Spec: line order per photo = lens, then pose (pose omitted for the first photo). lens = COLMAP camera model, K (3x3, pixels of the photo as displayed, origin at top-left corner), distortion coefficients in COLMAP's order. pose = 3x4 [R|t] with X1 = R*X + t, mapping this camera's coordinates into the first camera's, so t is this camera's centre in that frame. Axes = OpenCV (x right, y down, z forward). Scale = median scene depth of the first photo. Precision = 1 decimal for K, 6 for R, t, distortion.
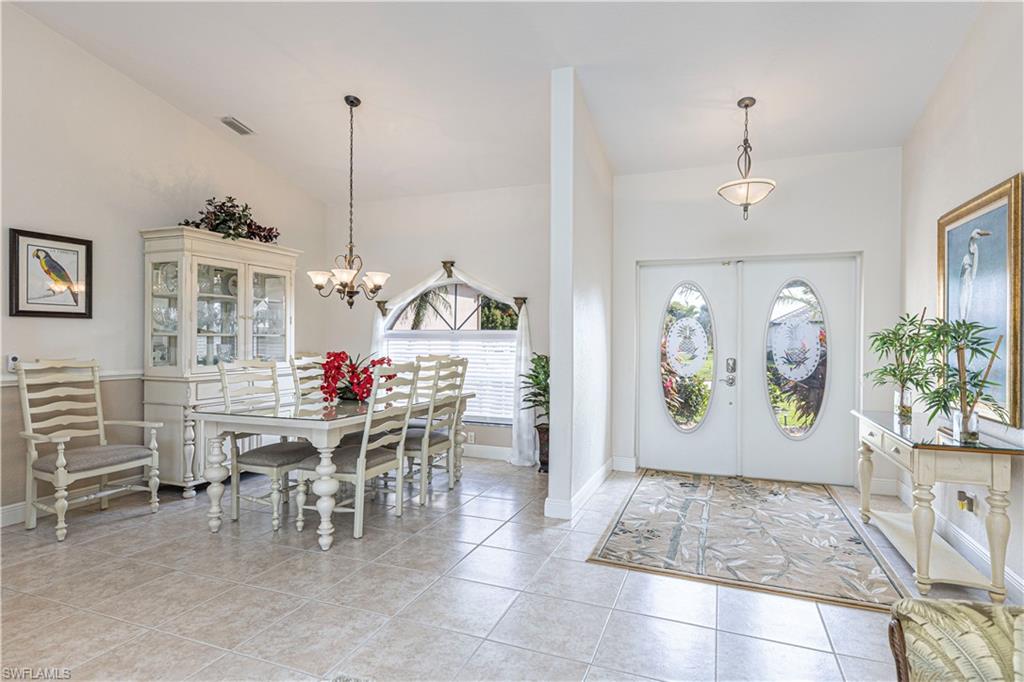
lens RADIAL K [[545.5, 0, 509.3], [0, 545.5, 340.8], [0, 0, 1]] dist [-0.008112, -0.000379]
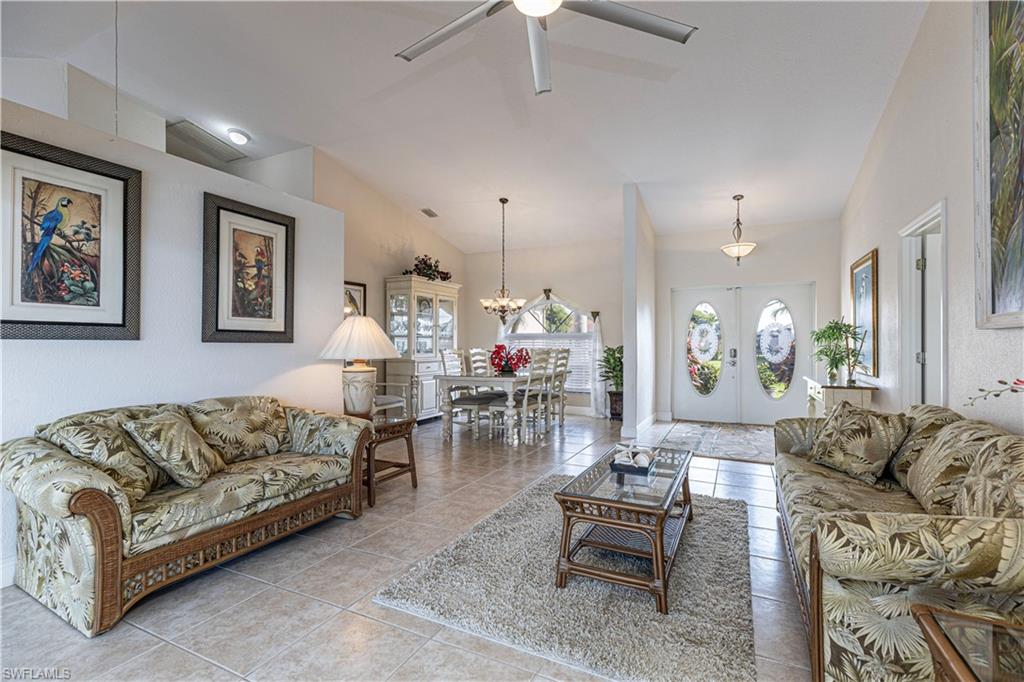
lens RADIAL K [[459.6, 0, 514.8], [0, 459.6, 338.0], [0, 0, 1]] dist [0.012062, -0.001051]
pose [[0.996647, -0.006115, -0.081598, -0.129947], [0.004811, 0.999858, -0.016170, 0.020606], [0.081685, 0.015723, 0.996534, -0.434598]]
